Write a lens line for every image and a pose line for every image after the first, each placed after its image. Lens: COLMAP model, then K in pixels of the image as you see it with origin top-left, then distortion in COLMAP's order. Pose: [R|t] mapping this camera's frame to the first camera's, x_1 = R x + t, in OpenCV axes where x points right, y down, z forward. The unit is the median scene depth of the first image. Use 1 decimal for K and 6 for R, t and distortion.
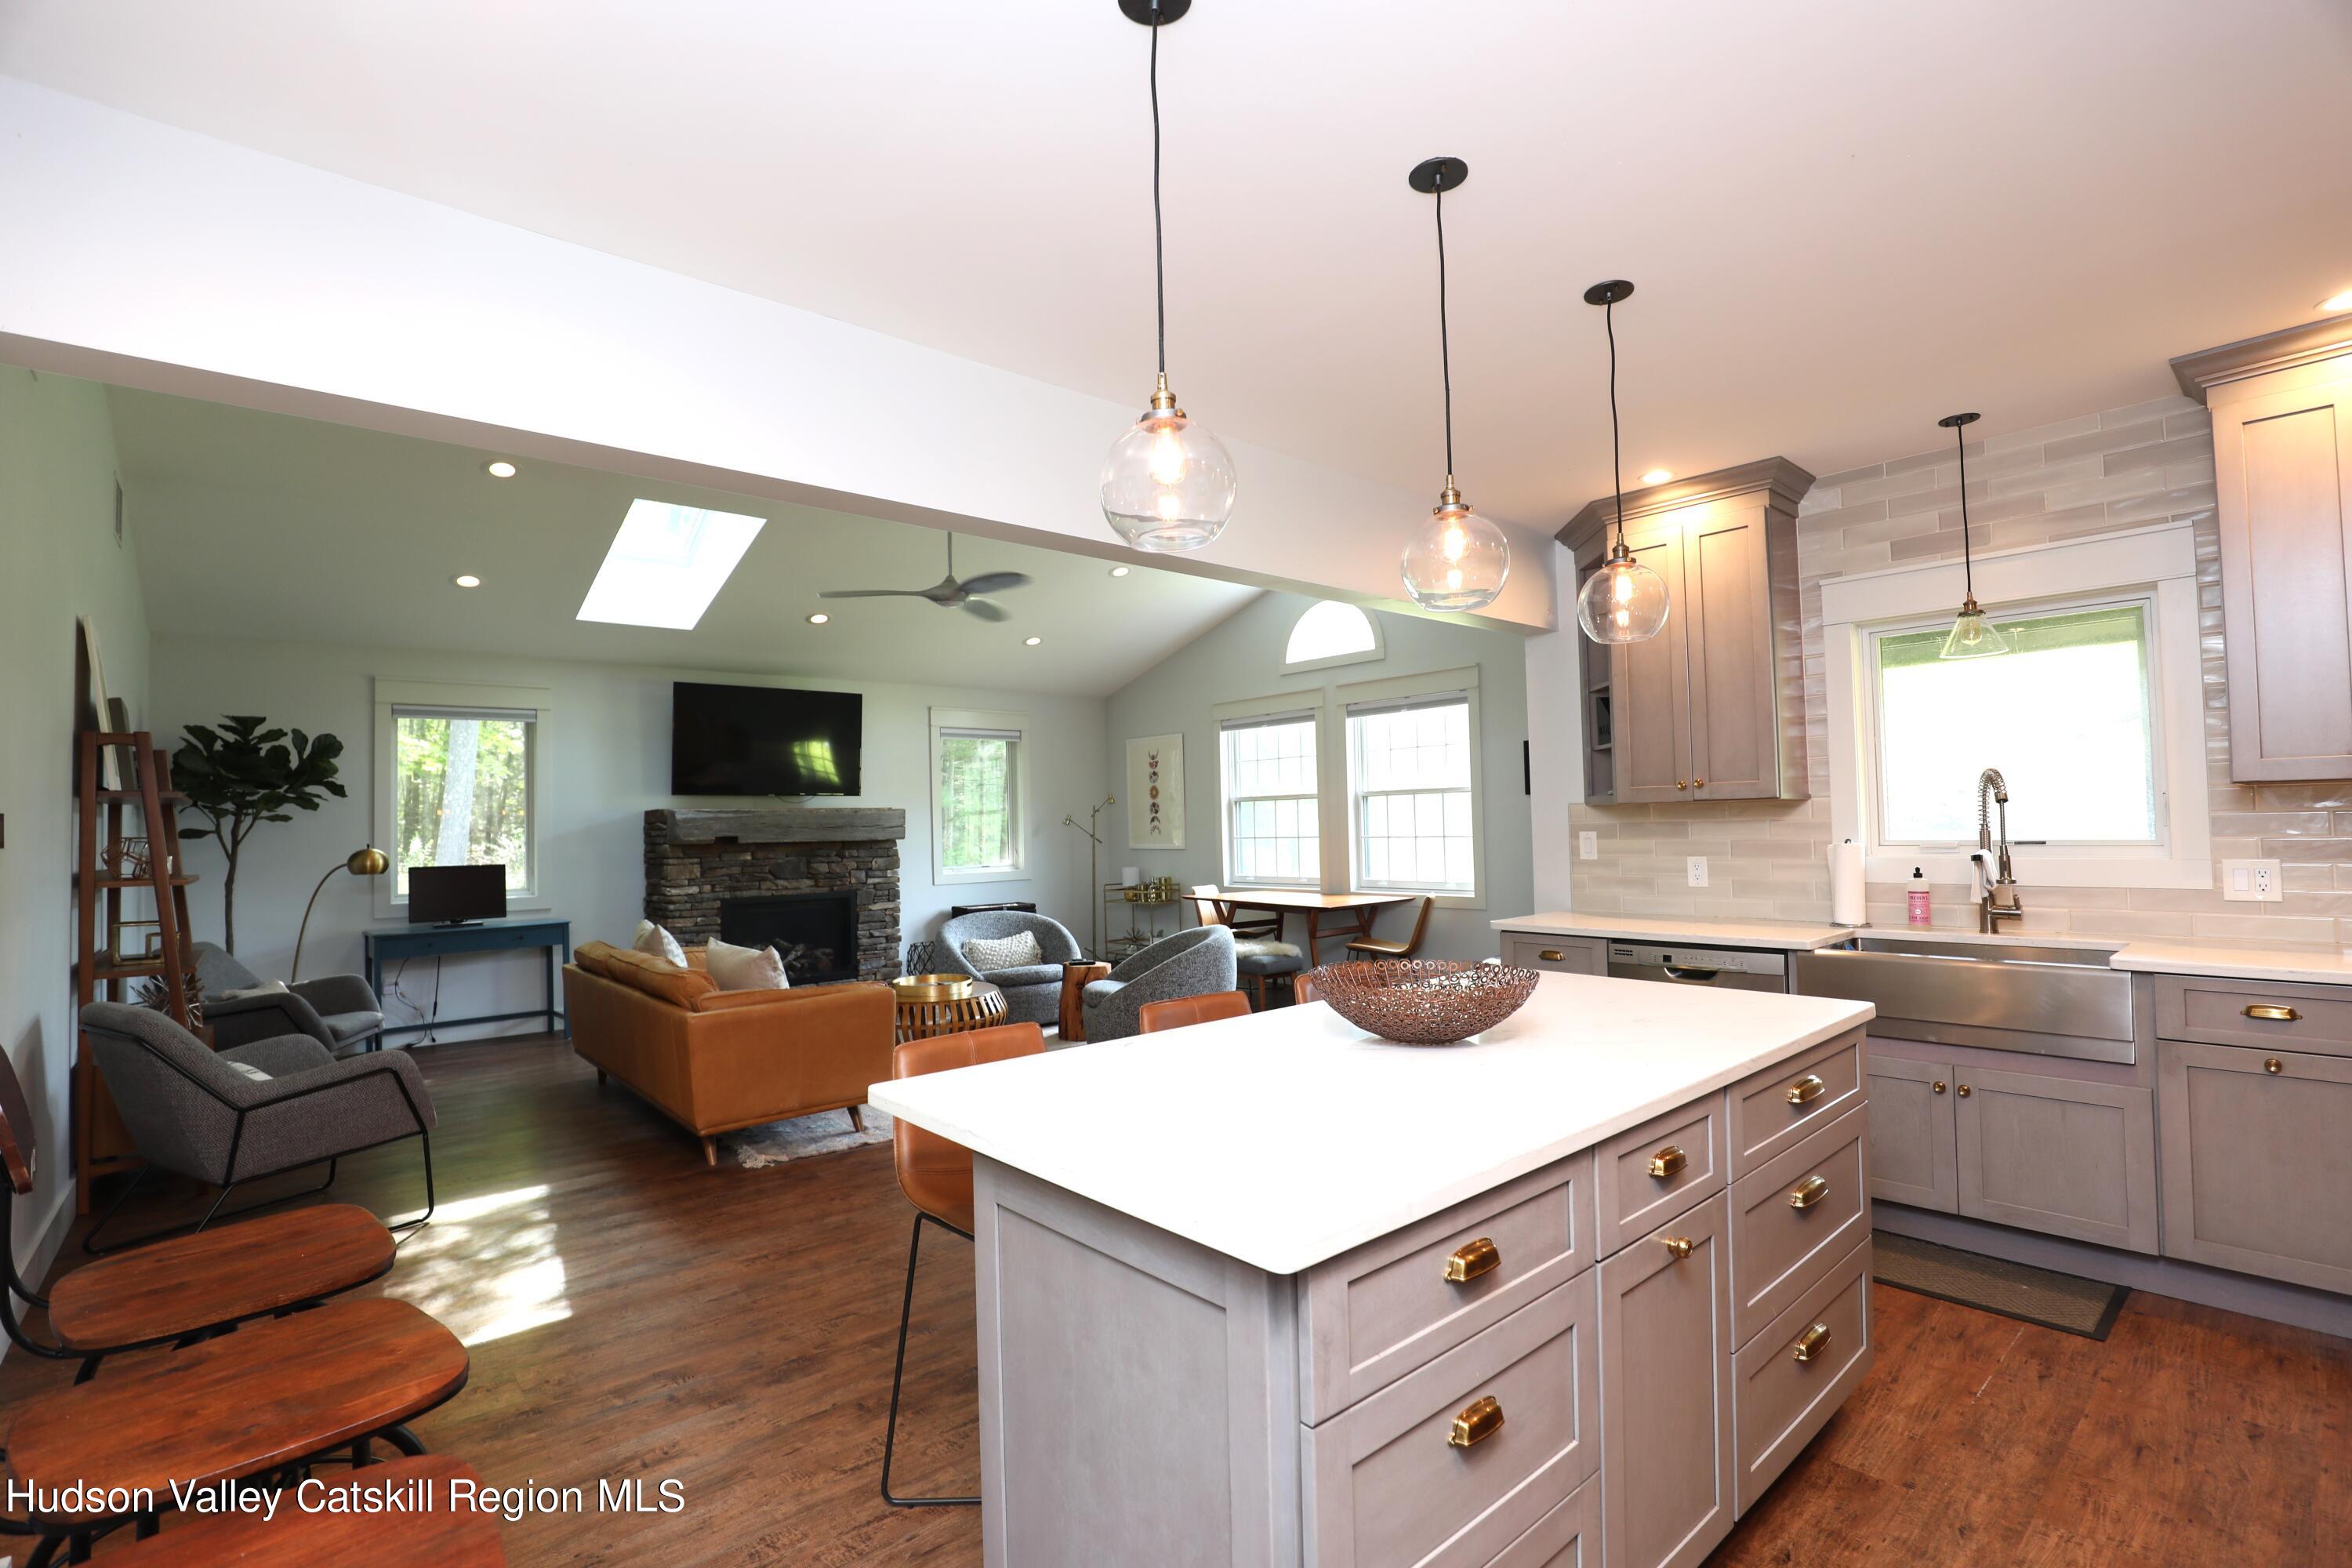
lens RADIAL K [[1074.5, 0, 1176.0], [0, 1074.5, 784.0], [0, 0, 1]] dist [-0.028243, -0.000648]
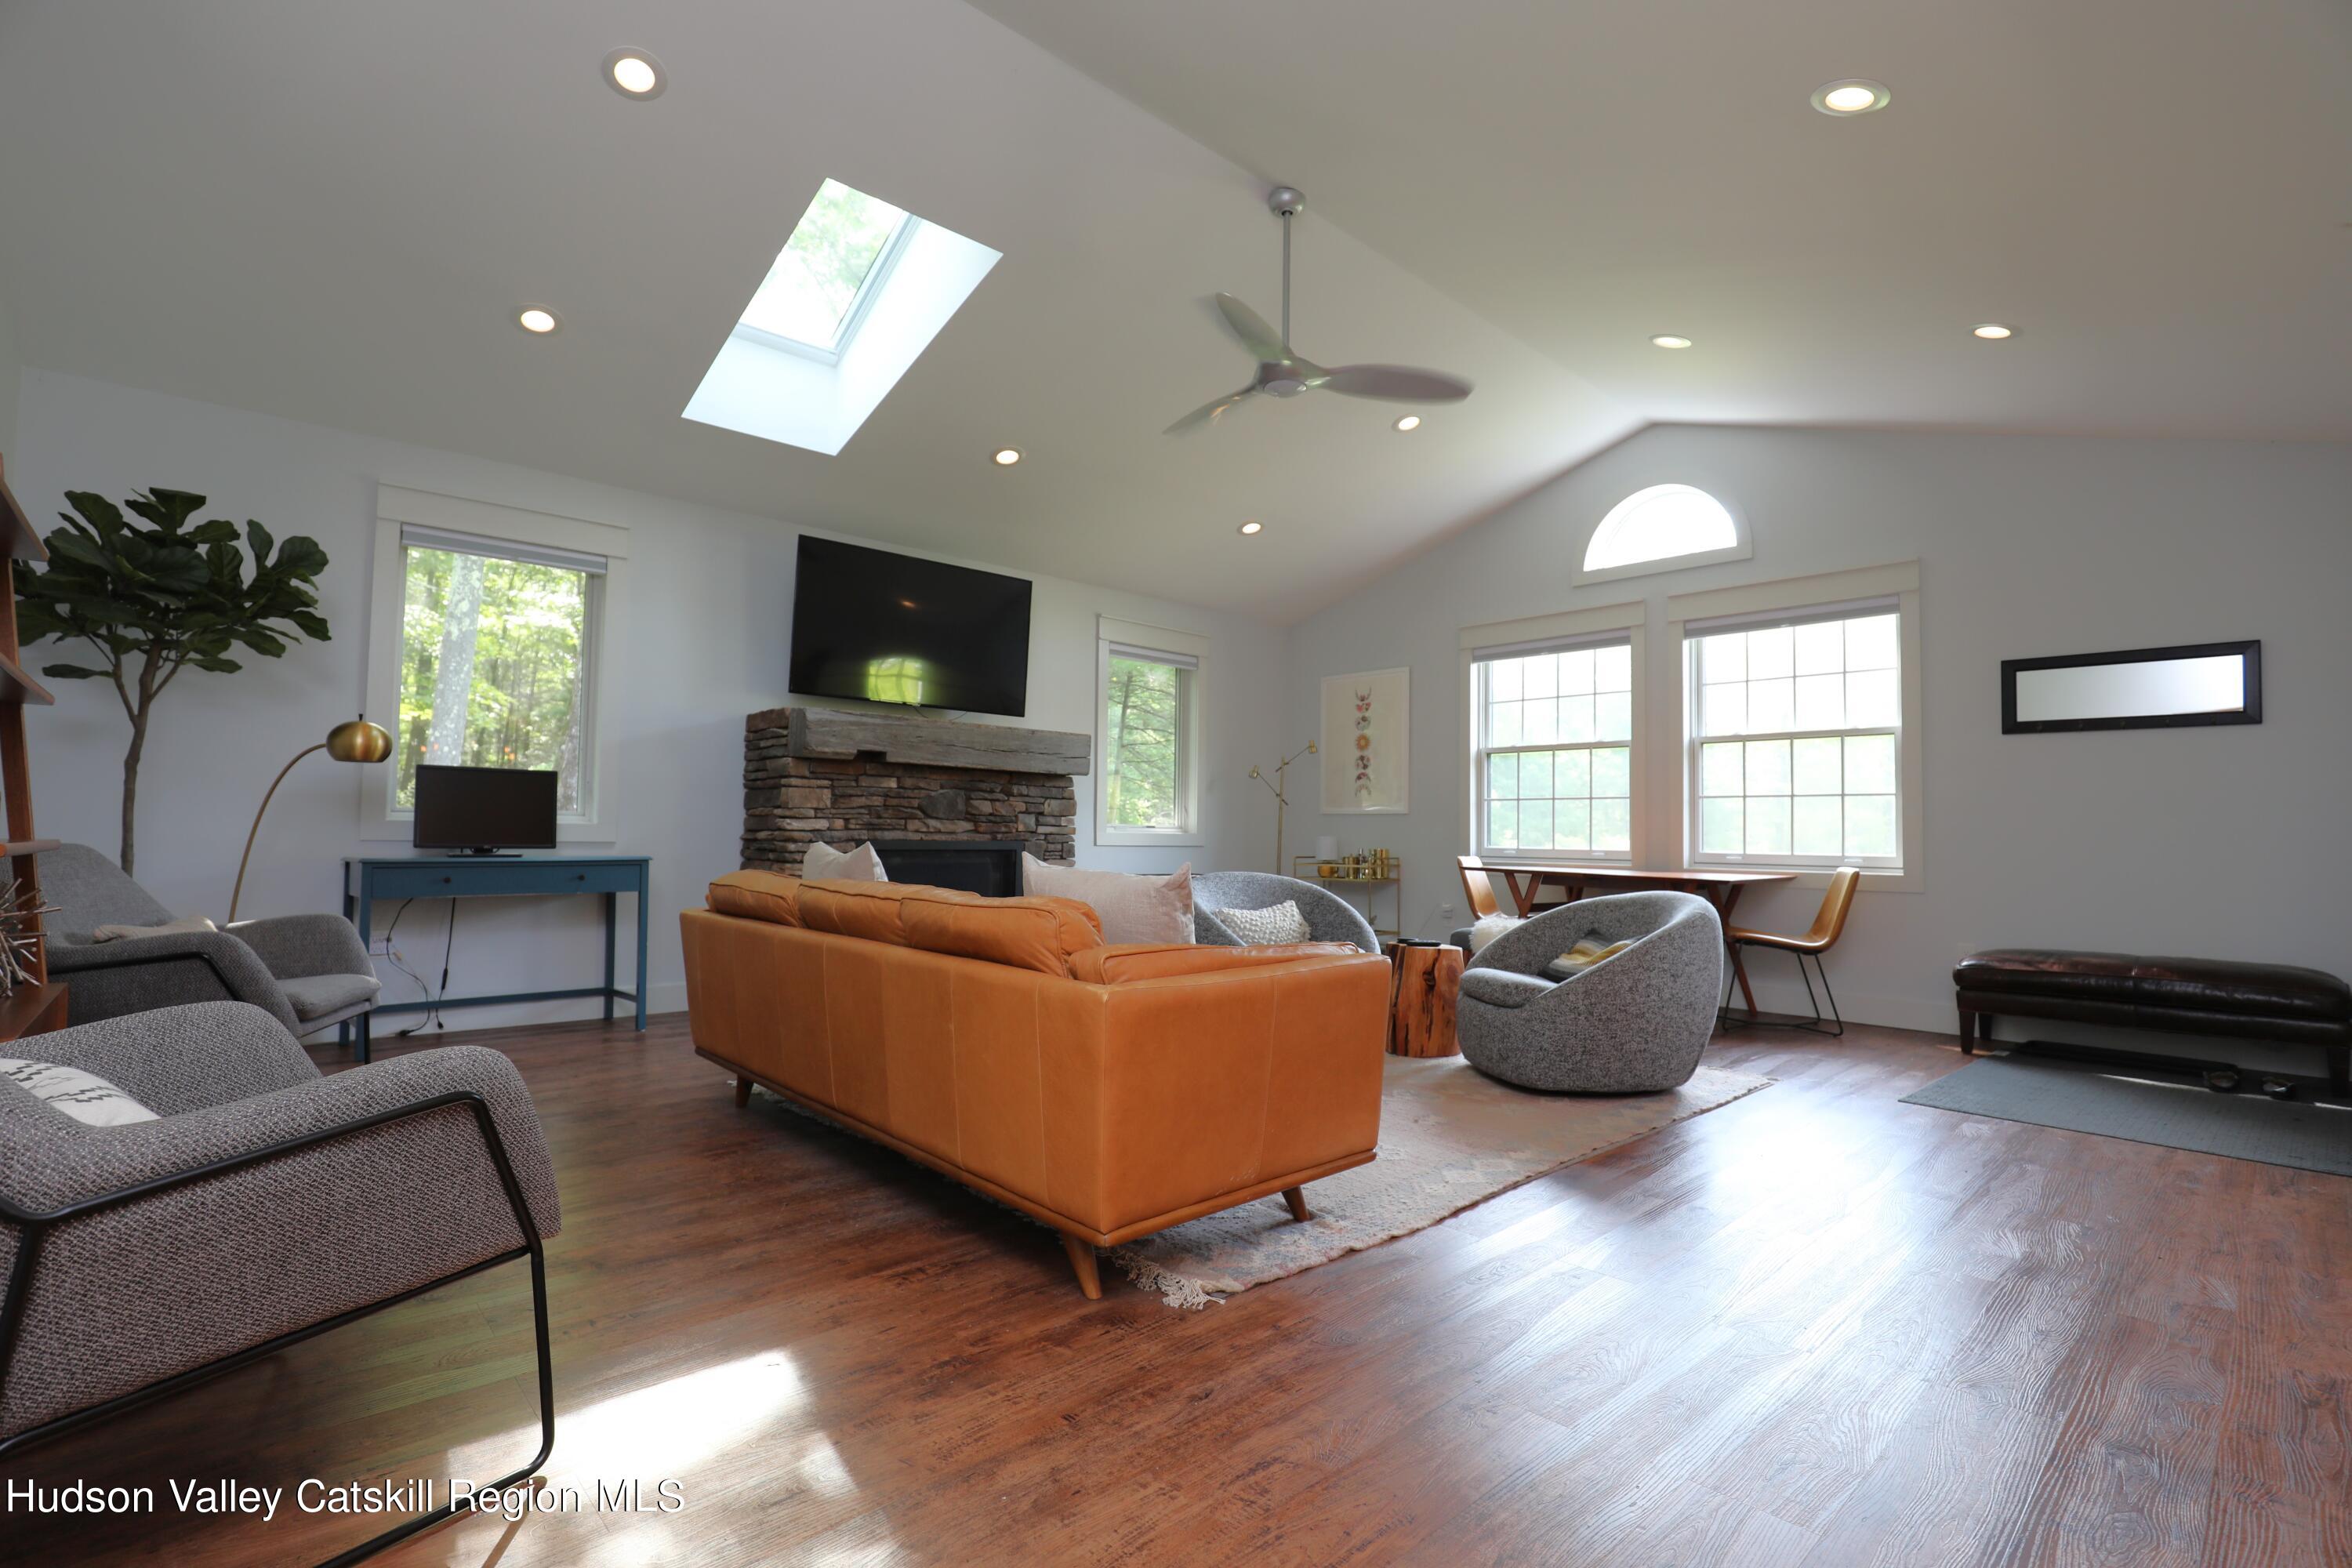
lens RADIAL K [[1072.8, 0, 1174.5], [0, 1072.8, 792.5], [0, 0, 1]] dist [-0.027685, 0.001398]
pose [[0.998763, 0.041030, 0.028091, -0.263492], [-0.040927, 0.999153, -0.004230, 0.078627], [-0.028241, 0.003075, 0.999596, 0.317344]]
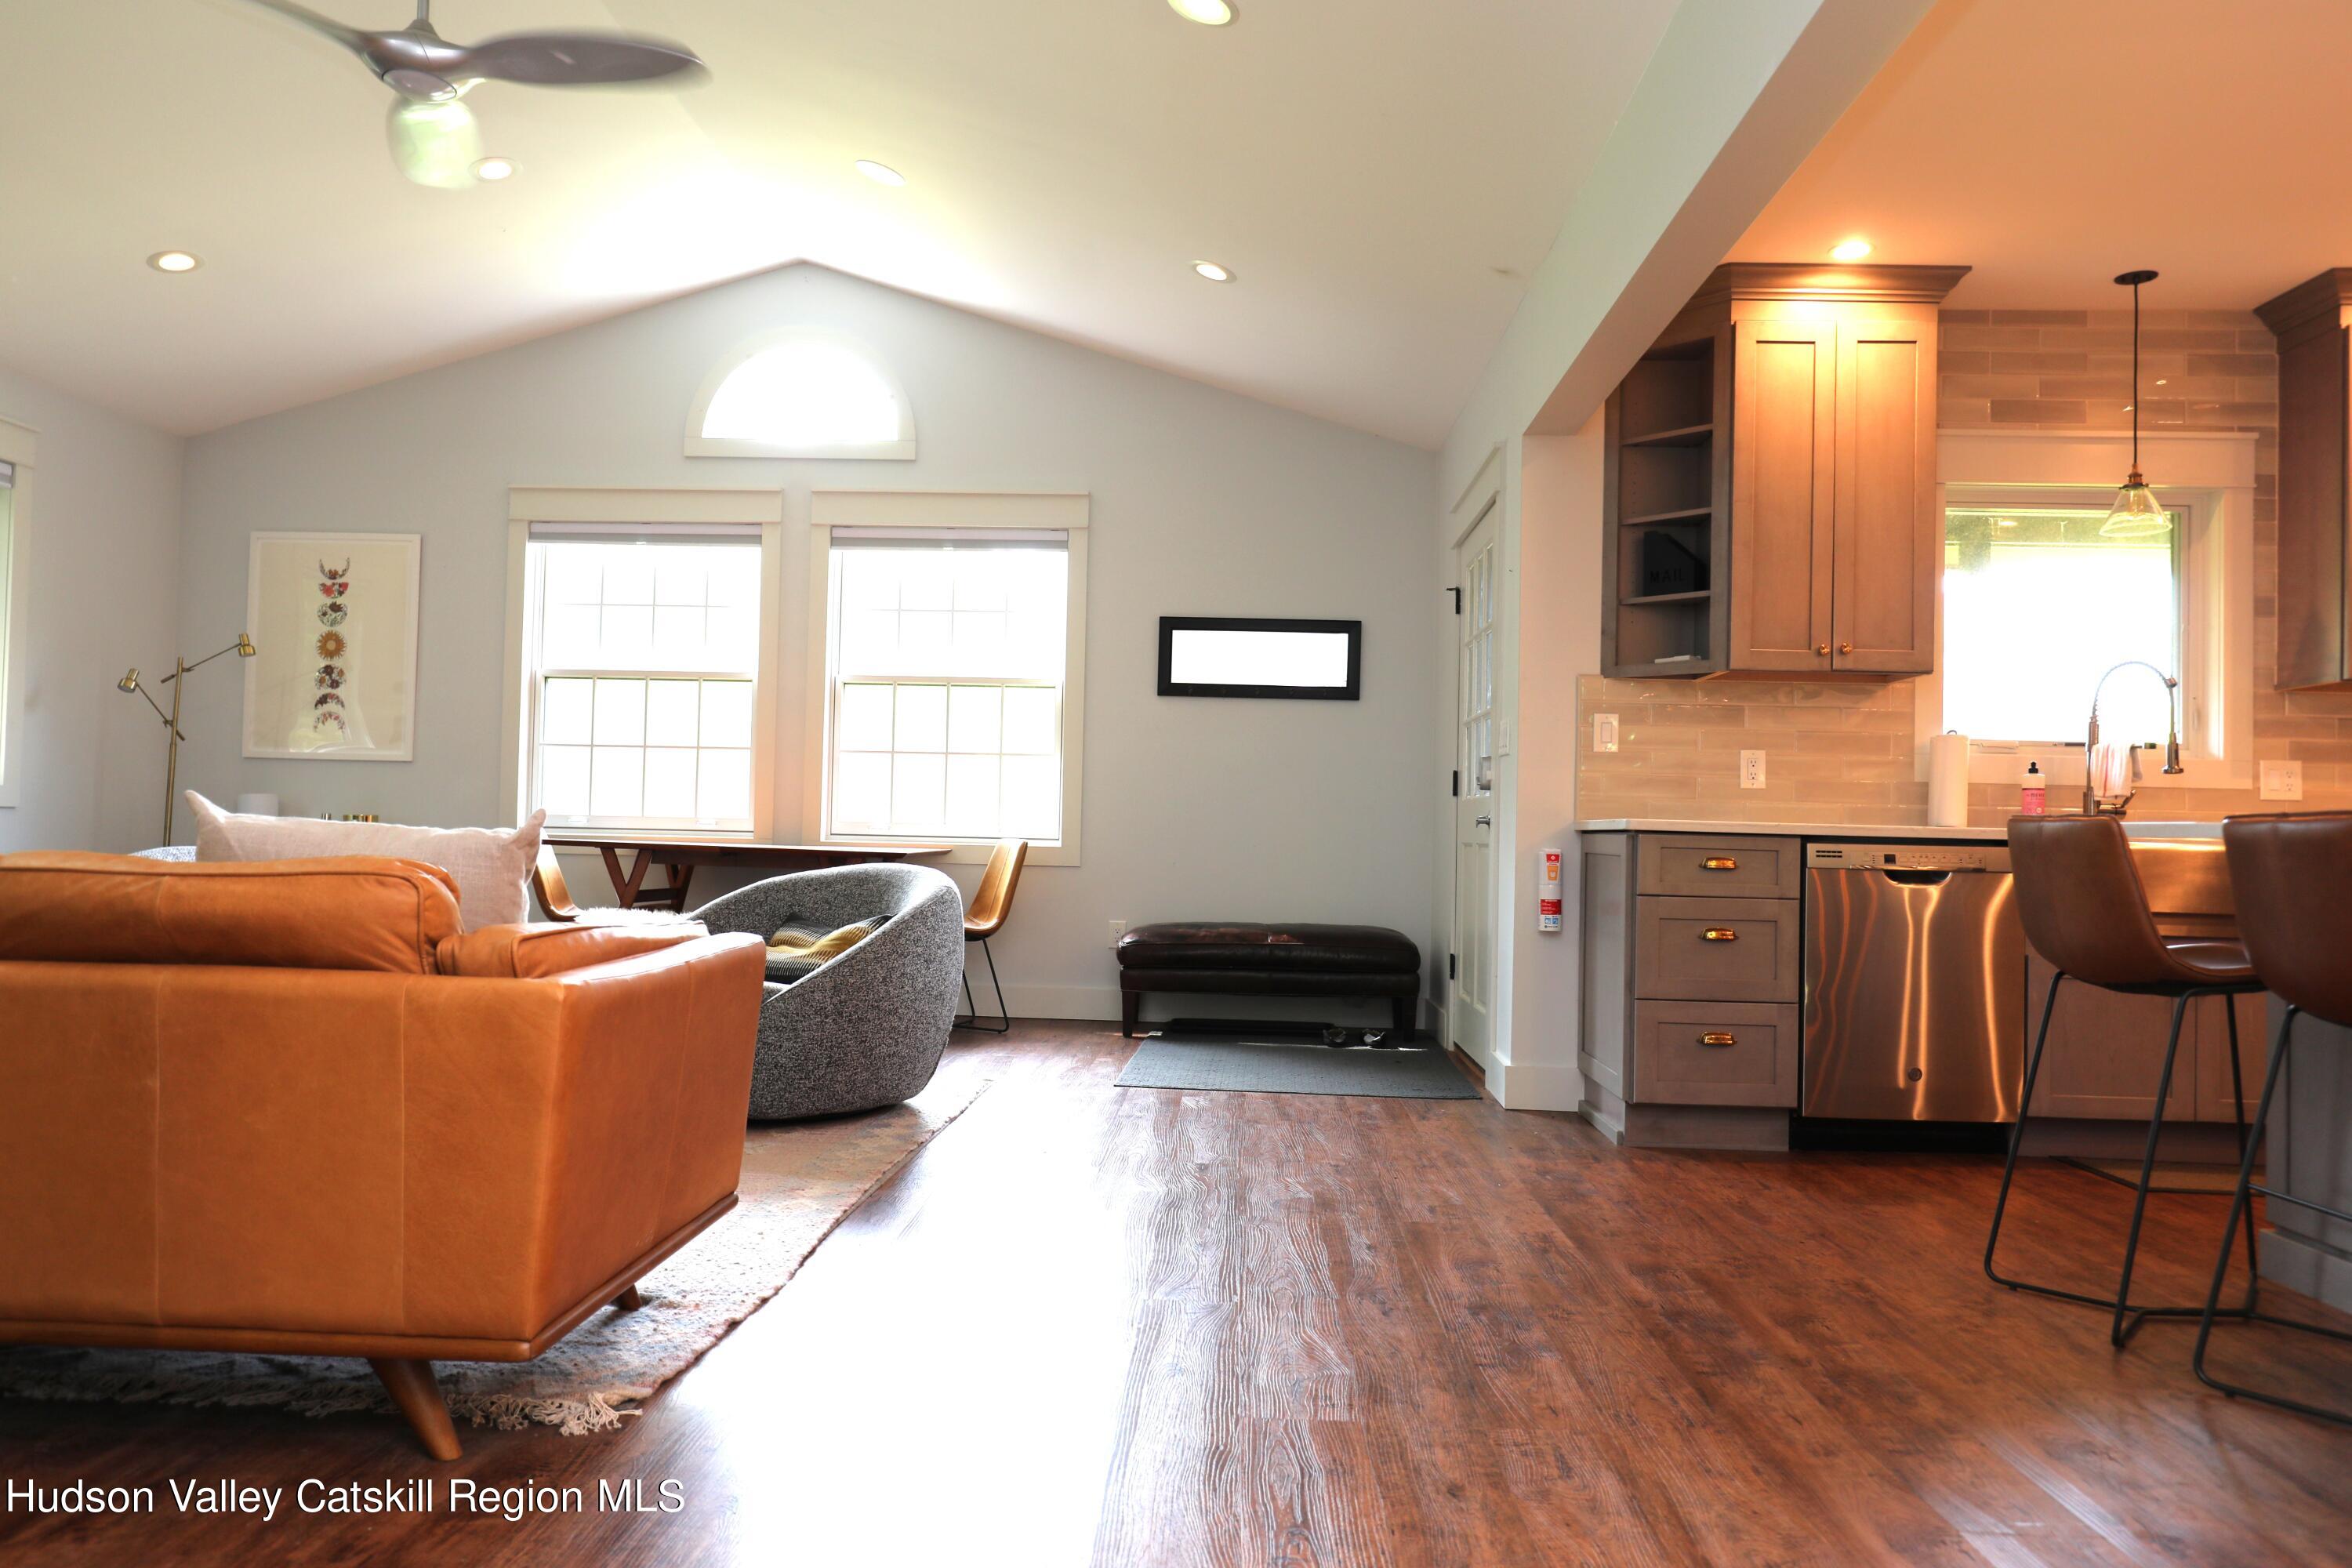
lens RADIAL K [[1567.6, 0, 1176.0], [0, 1567.6, 784.0], [0, 0, 1]] dist [0.001840, -0.000196]
pose [[0.684860, 0.062389, 0.725999, -0.403282], [-0.065237, 0.997577, -0.024187, 0.093440], [-0.725748, -0.030797, 0.687271, 0.322737]]
